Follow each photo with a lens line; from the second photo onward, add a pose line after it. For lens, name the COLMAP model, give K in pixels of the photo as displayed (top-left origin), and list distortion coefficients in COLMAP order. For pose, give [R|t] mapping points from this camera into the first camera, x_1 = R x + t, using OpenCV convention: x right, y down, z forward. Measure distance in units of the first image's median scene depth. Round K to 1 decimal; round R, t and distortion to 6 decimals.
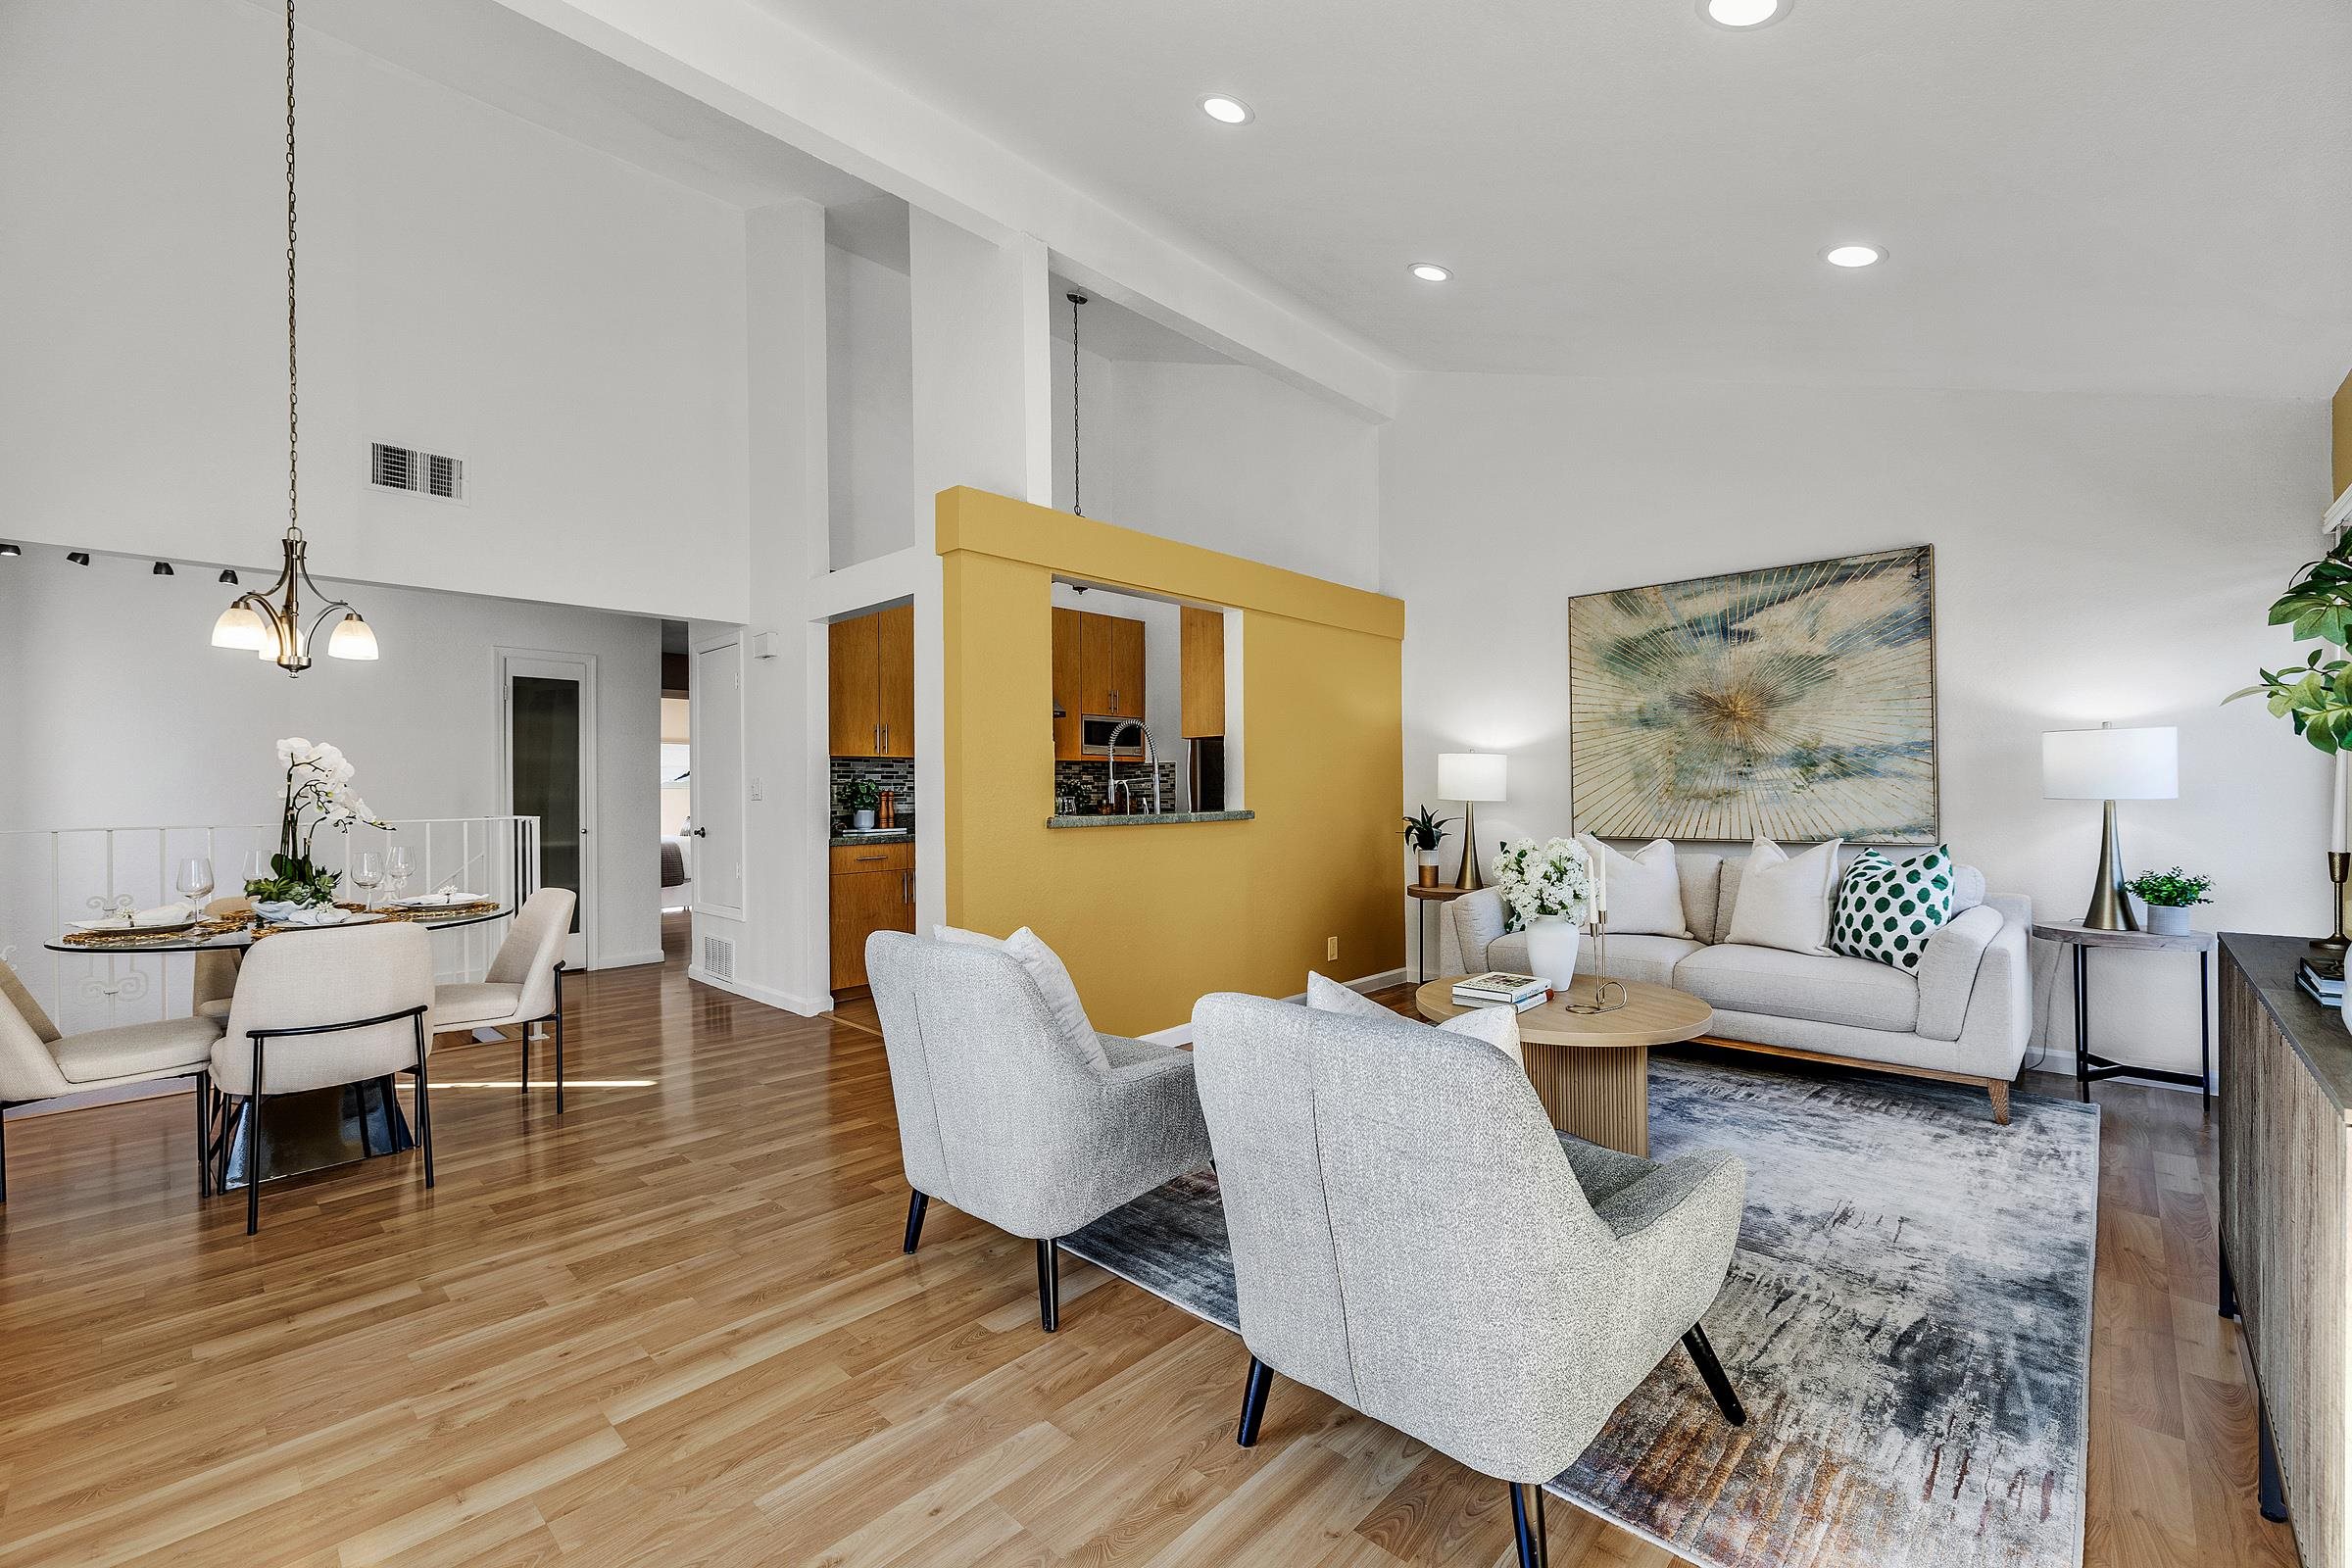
lens RADIAL K [[985.5, 0, 1168.4], [0, 985.5, 787.5], [0, 0, 1]] dist [-0.000893, 0.001110]
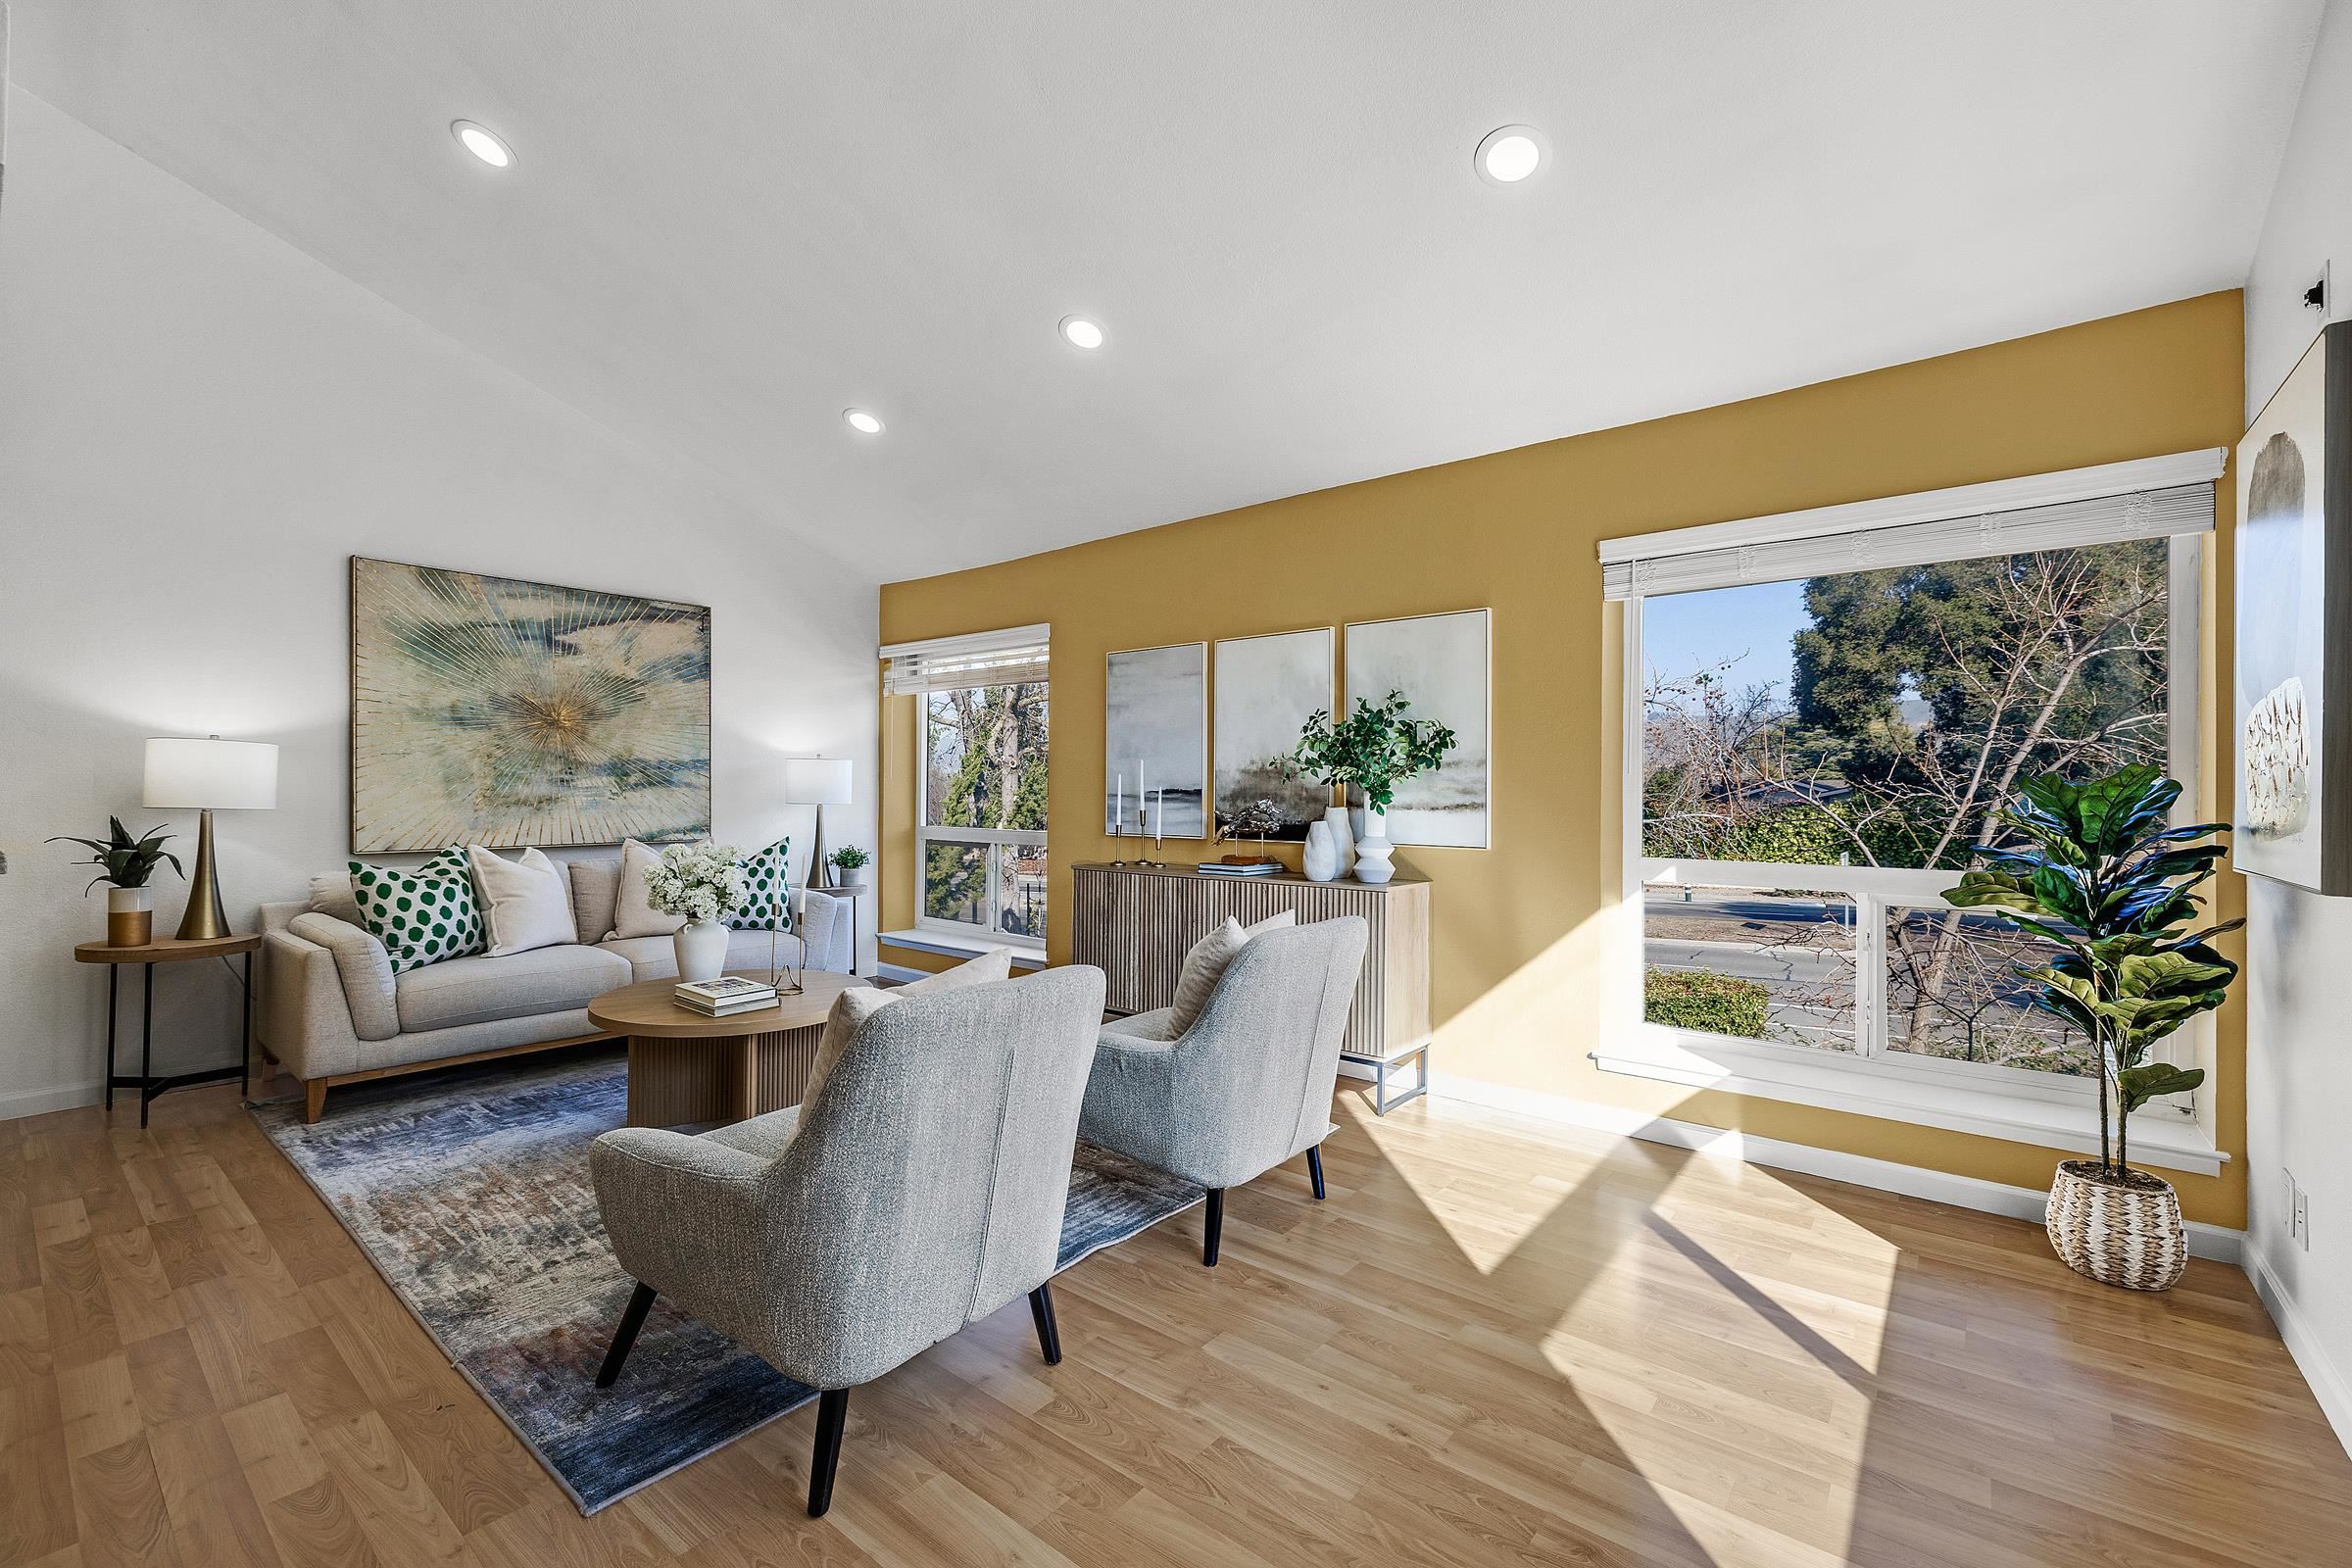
lens RADIAL K [[985.5, 0, 1169.8], [0, 985.5, 787.4], [0, 0, 1]] dist [-0.000893, 0.001110]
pose [[-0.084096, 0.017198, 0.996309, -0.509095], [-0.006189, 0.999823, -0.017781, 0.007505], [-0.996438, -0.007661, -0.083974, 0.457961]]
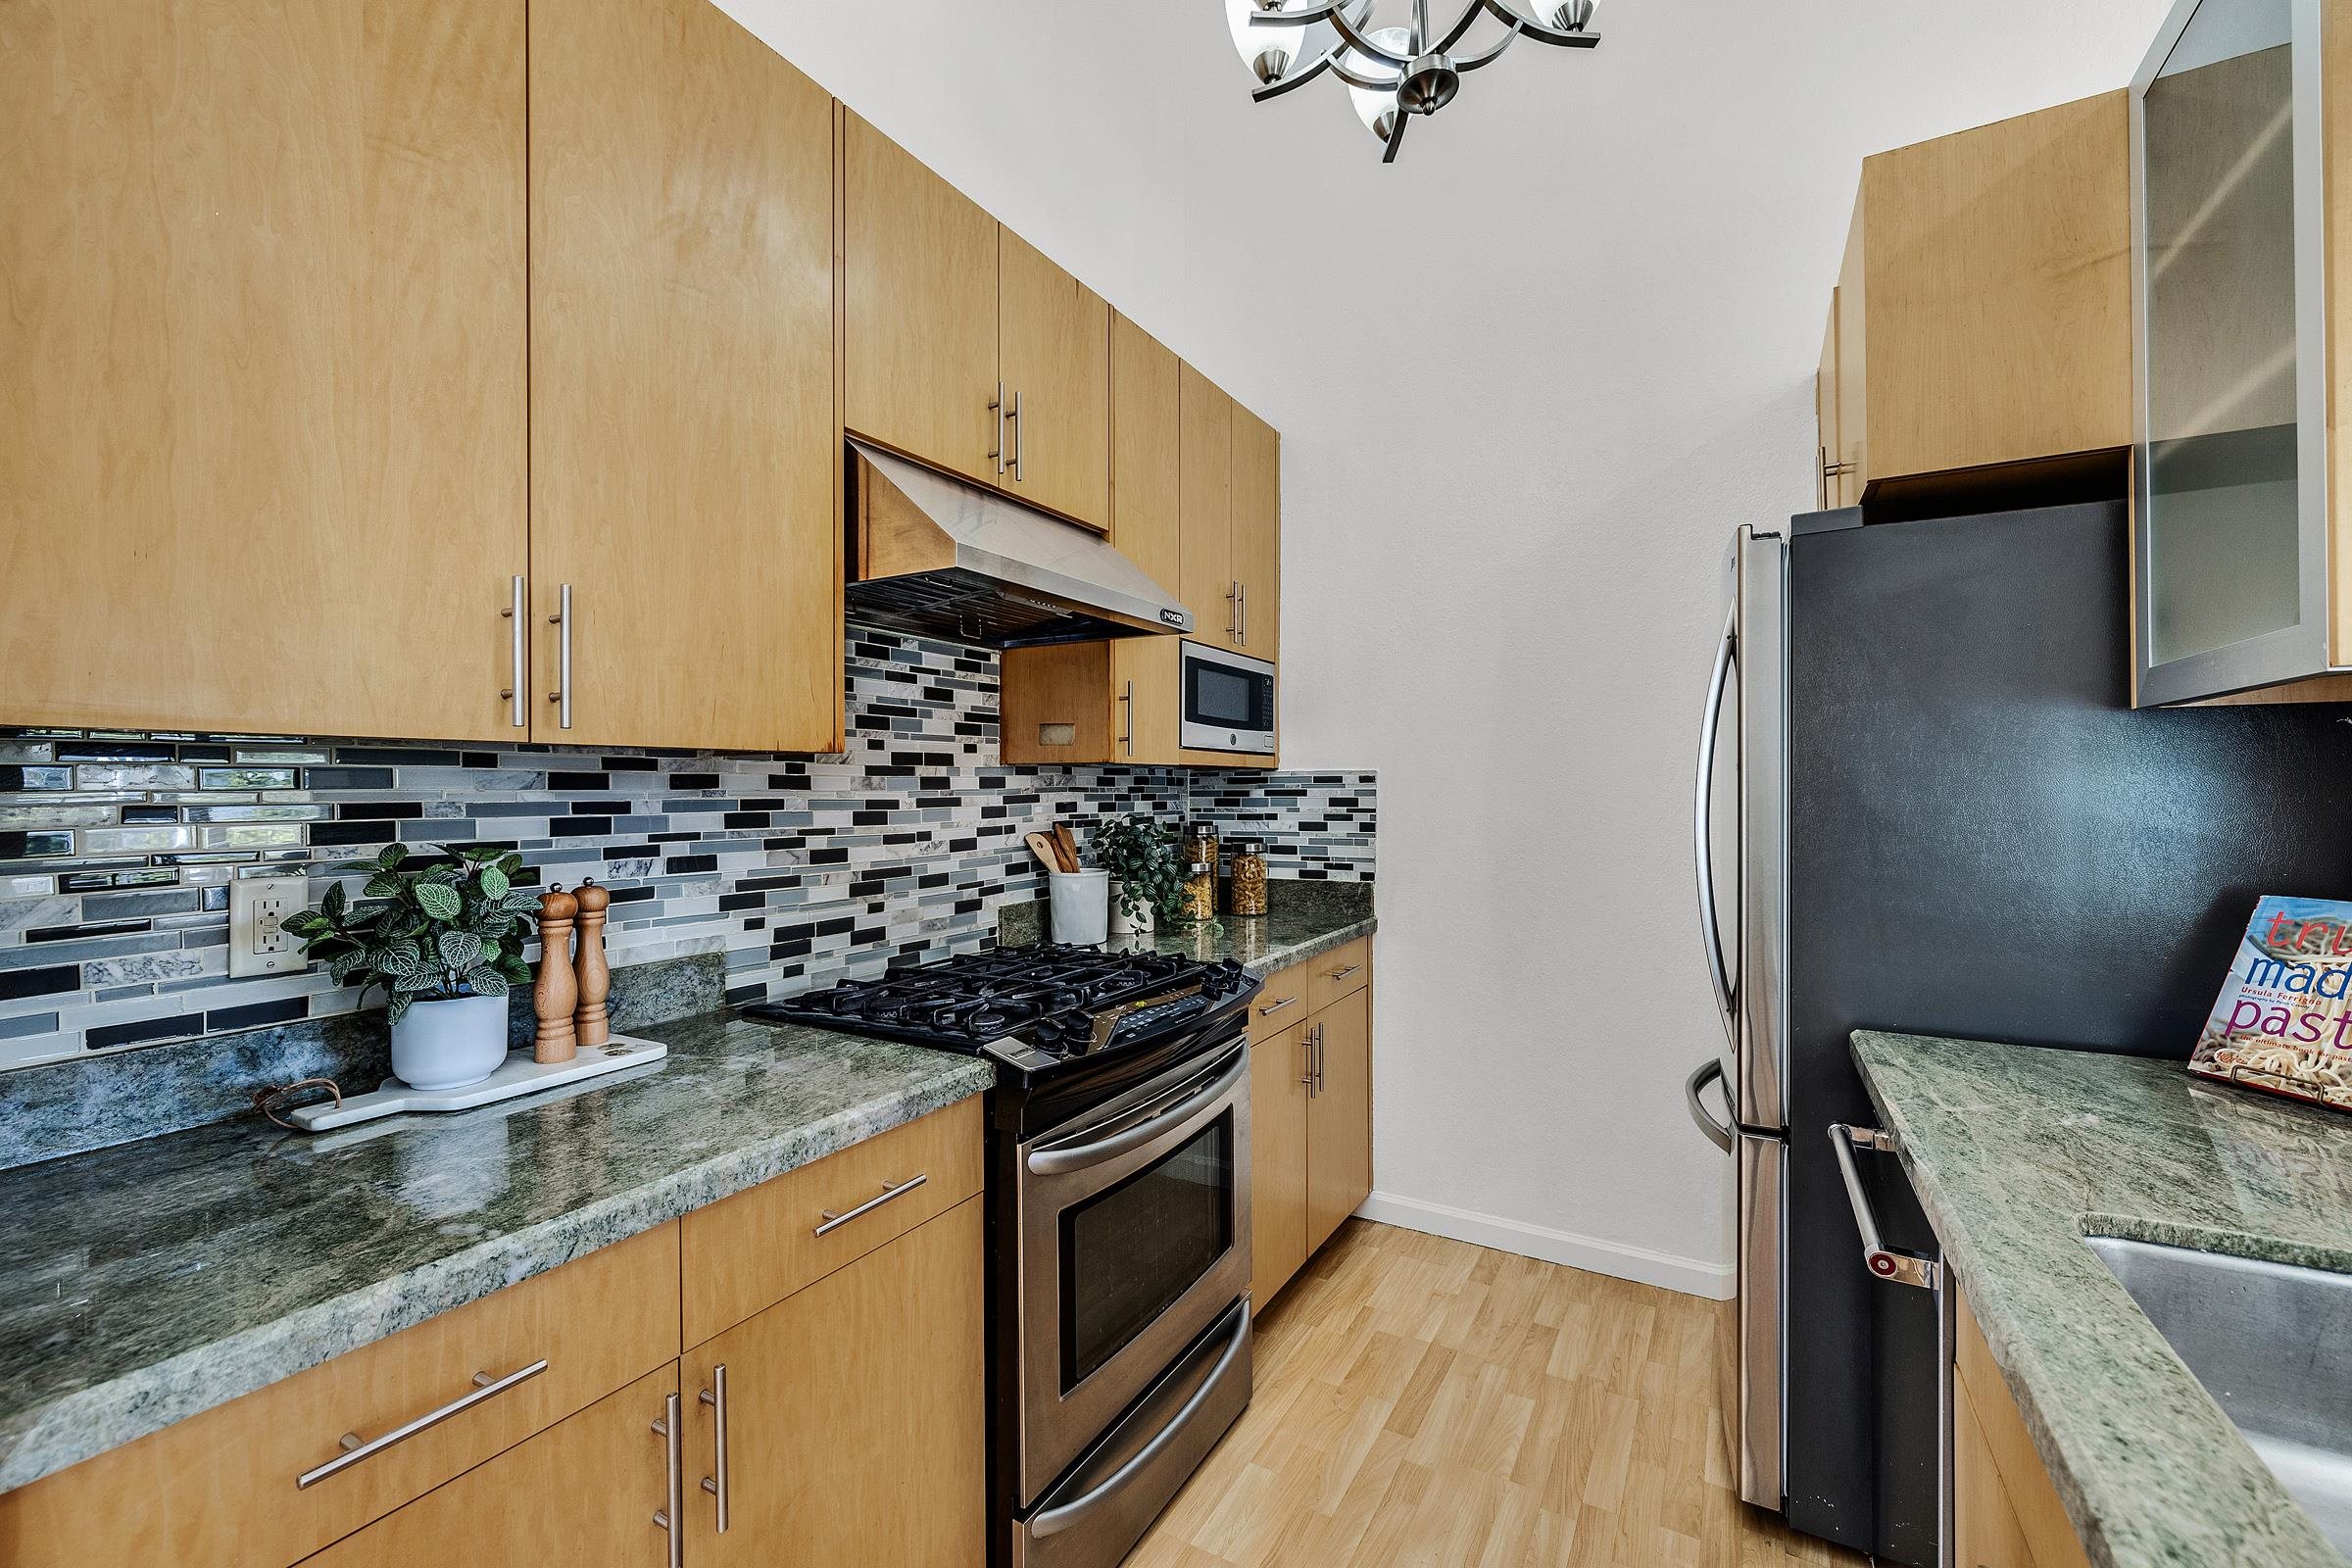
lens RADIAL K [[985.5, 0, 1170.3], [0, 985.5, 788.4], [0, 0, 1]] dist [-0.000893, 0.001110]
pose [[0.970471, 0.005354, 0.241160, -0.276309], [-0.006025, 0.999980, 0.002043, -0.029493], [-0.241144, -0.003435, 0.970483, 0.995149]]
